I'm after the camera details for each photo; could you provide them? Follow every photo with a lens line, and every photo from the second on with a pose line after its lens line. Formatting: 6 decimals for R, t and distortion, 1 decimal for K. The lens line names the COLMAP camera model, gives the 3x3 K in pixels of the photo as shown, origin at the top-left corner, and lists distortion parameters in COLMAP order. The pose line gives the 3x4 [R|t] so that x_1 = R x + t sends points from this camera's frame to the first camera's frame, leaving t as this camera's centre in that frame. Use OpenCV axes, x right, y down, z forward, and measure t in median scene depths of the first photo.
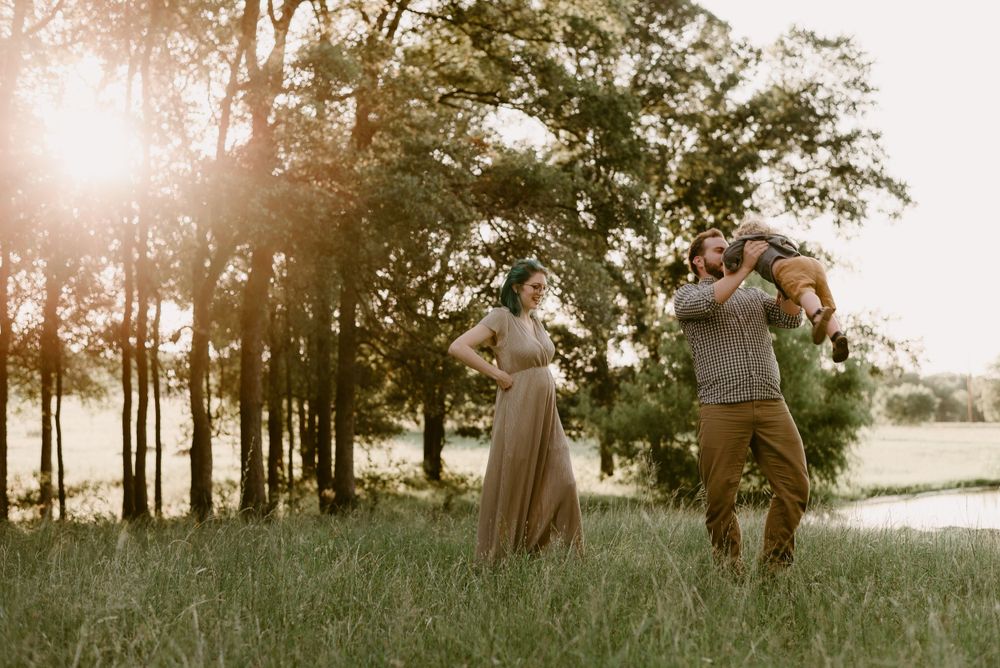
lens RADIAL K [[1451.1, 0, 506.2], [0, 1451.1, 339.4], [0, 0, 1]] dist [0.016083, -0.016724]
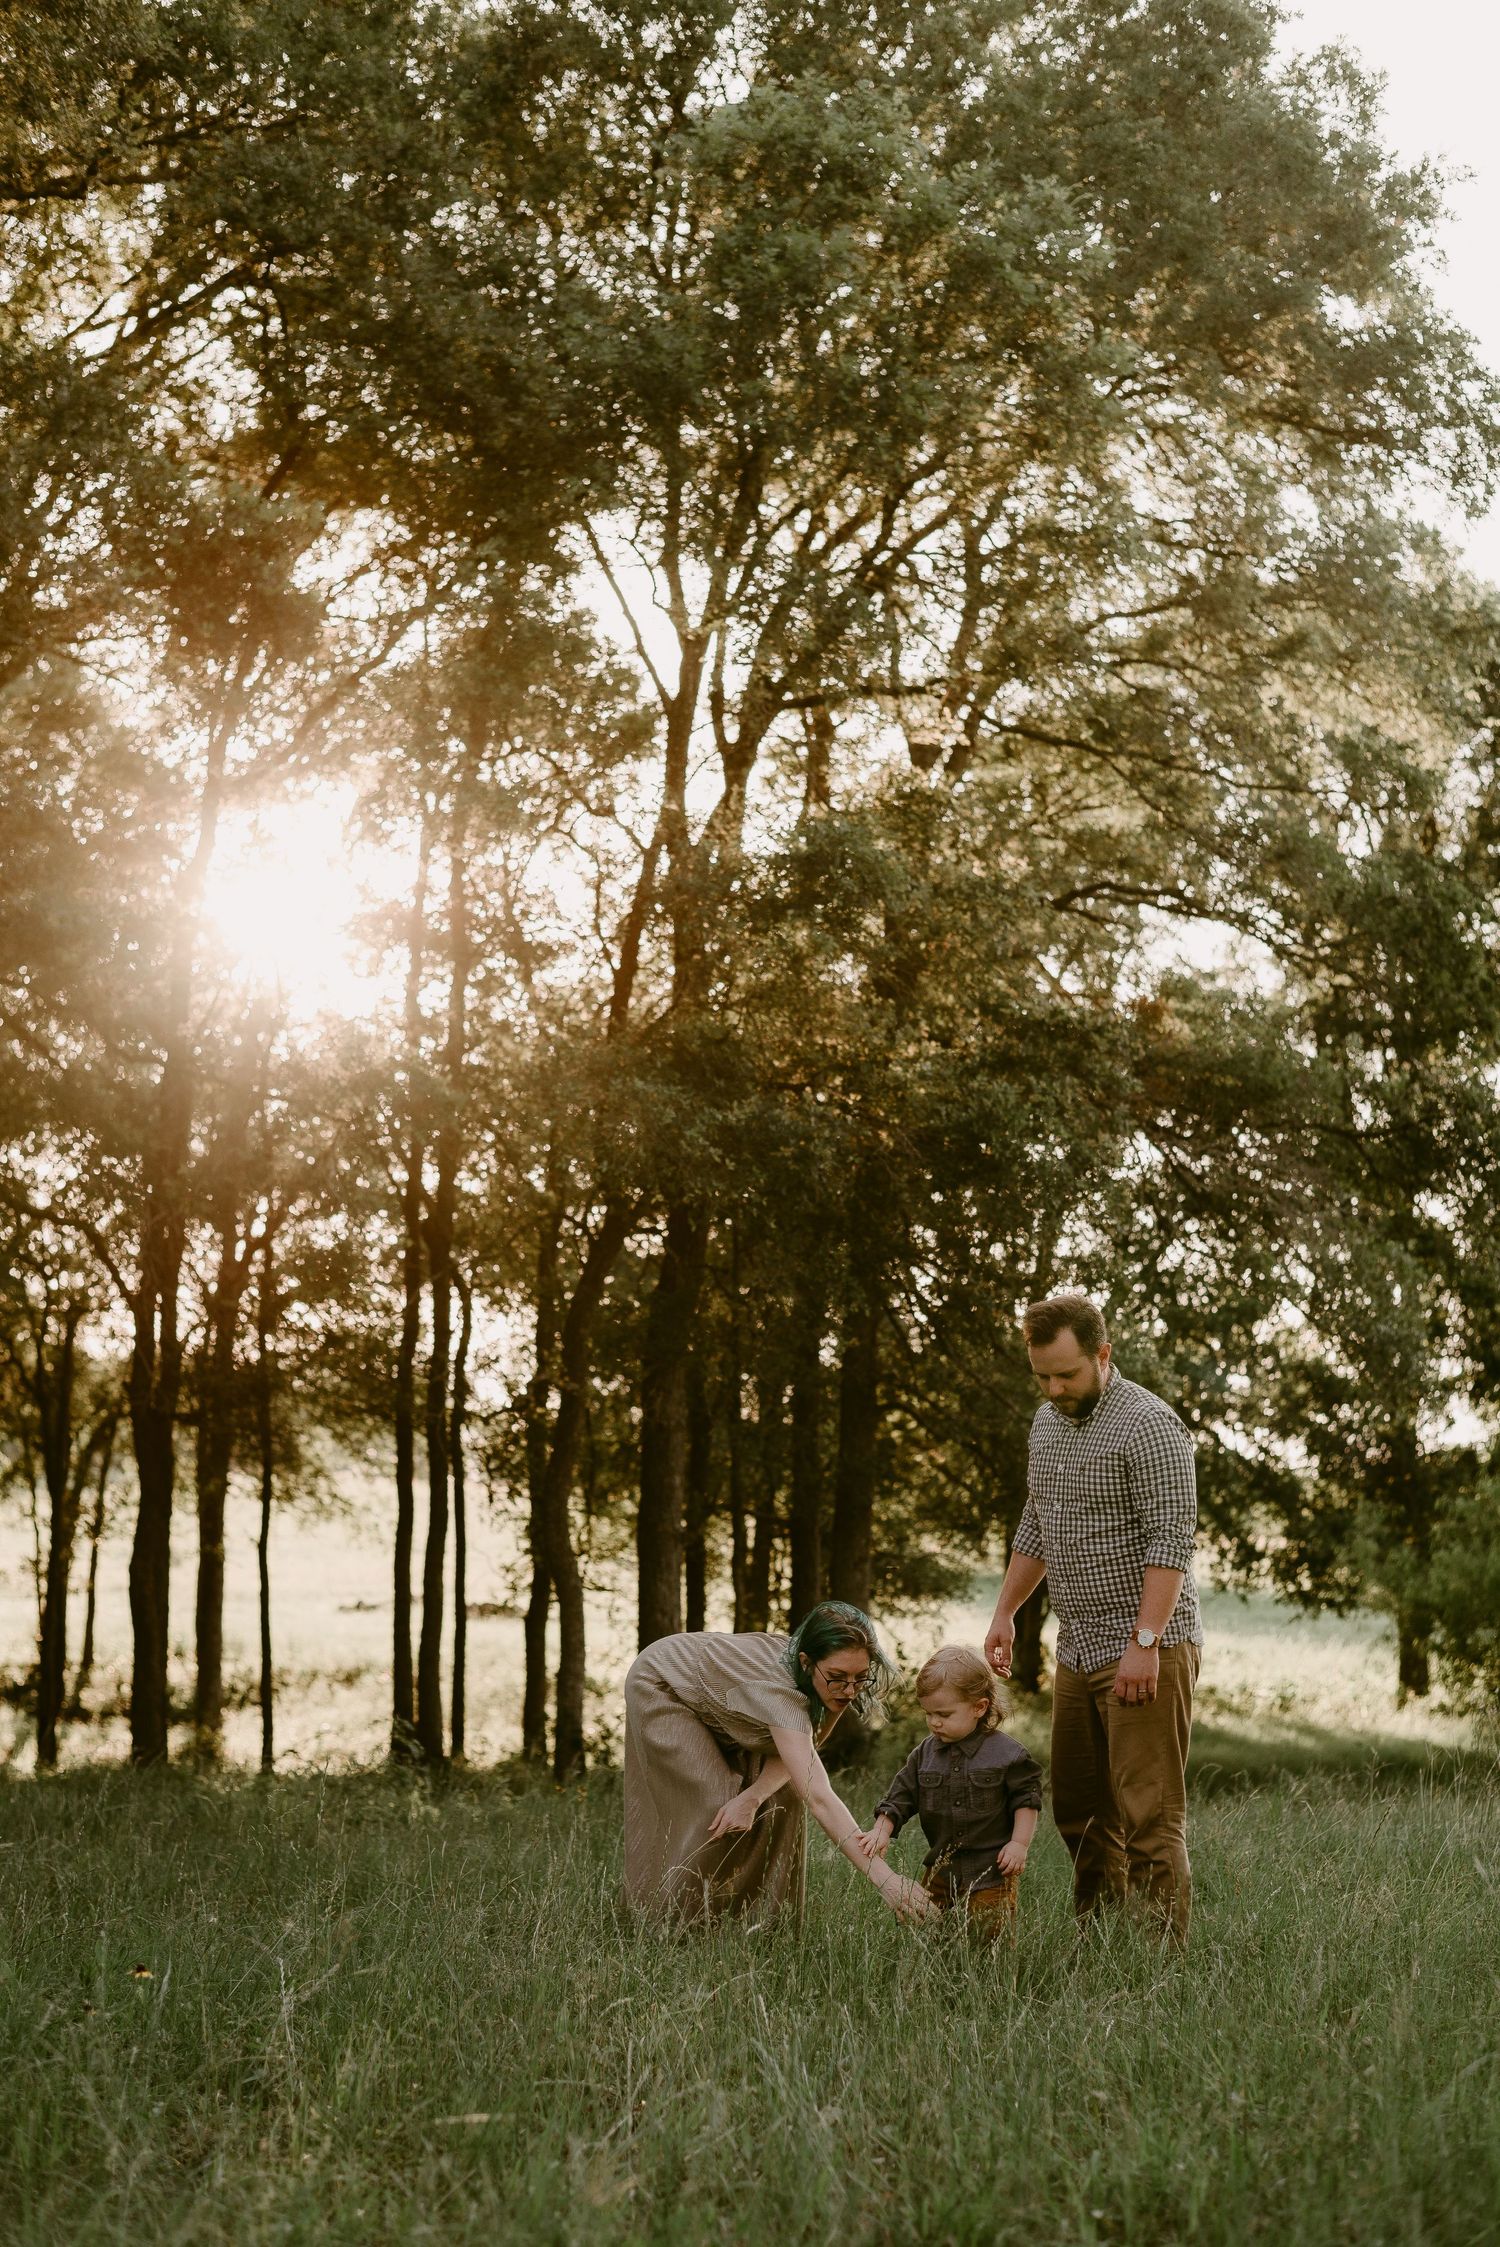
lens RADIAL K [[3312.1, 0, 750.0], [0, 3312.1, 1123.5], [0, 0, 1]] dist [0.018694, 0.000686]
pose [[0.991642, 0.010143, -0.128619, -0.003730], [-0.018747, 0.997653, -0.065863, -0.010565], [0.127649, 0.067723, 0.989505, -0.049850]]
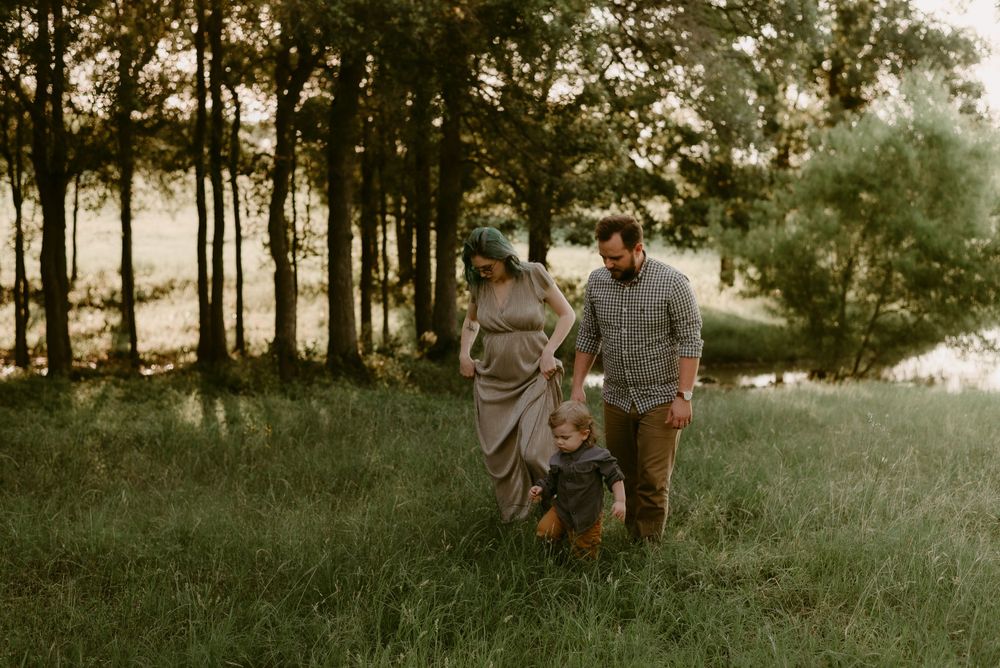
lens RADIAL K [[1443.8, 0, 484.5], [0, 1443.8, 316.6], [0, 0, 1]] dist [-0.008912, 0.062358]
pose [[0.996443, 0.025044, -0.080456, -0.009485], [-0.012978, 0.989031, 0.147135, -0.019405], [0.083259, -0.145568, 0.985839, 0.082195]]
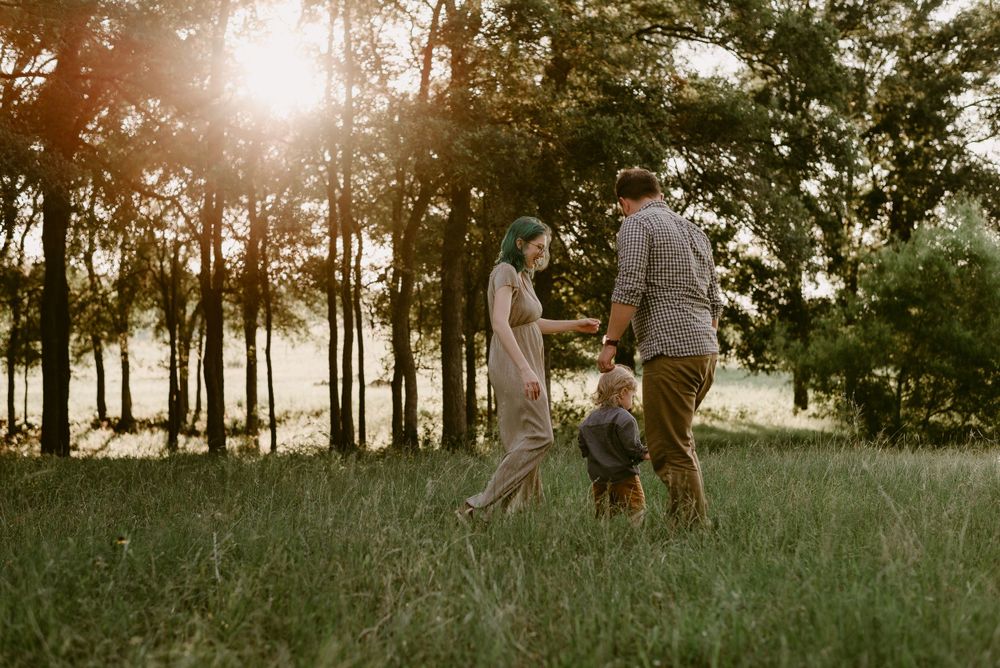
lens RADIAL K [[1474.0, 0, 500.0], [0, 1474.0, 334.0], [0, 0, 1]] dist [0.018694, 0.000686]
pose [[0.991680, -0.000478, -0.128727, -0.004207], [0.006331, 0.998964, 0.045060, -0.003544], [0.128572, -0.045500, 0.990656, -0.015899]]
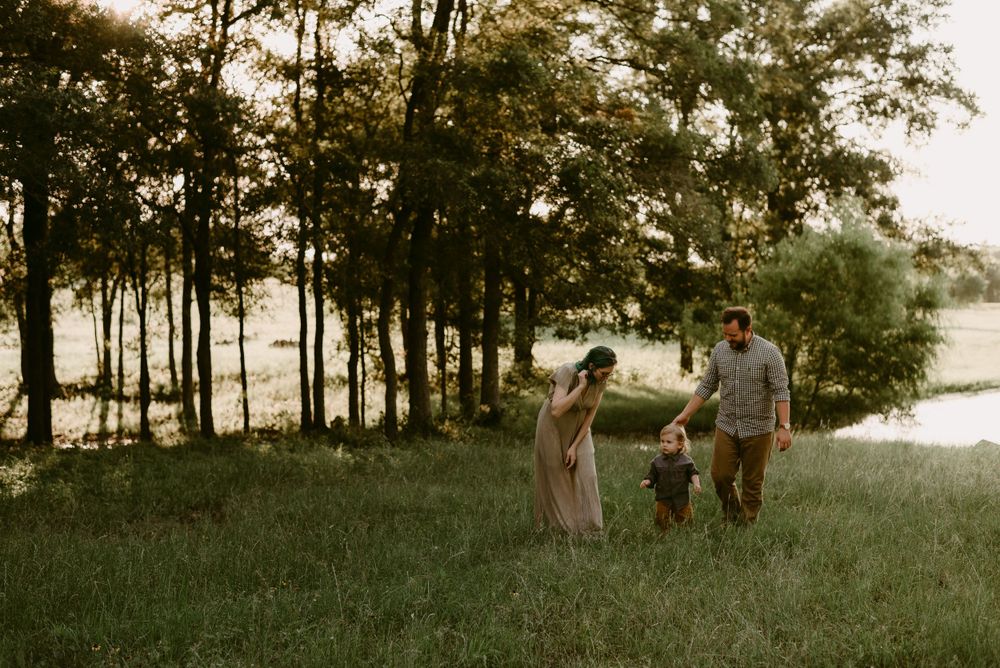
lens RADIAL K [[1495.1, 0, 500.0], [0, 1495.1, 334.0], [0, 0, 1]] dist [-0.002093, 0.080155]
pose [[0.999820, 0.004999, -0.018290, -0.048925], [-0.003311, 0.995826, 0.091209, -0.034707], [0.018669, -0.091132, 0.995664, -0.101395]]
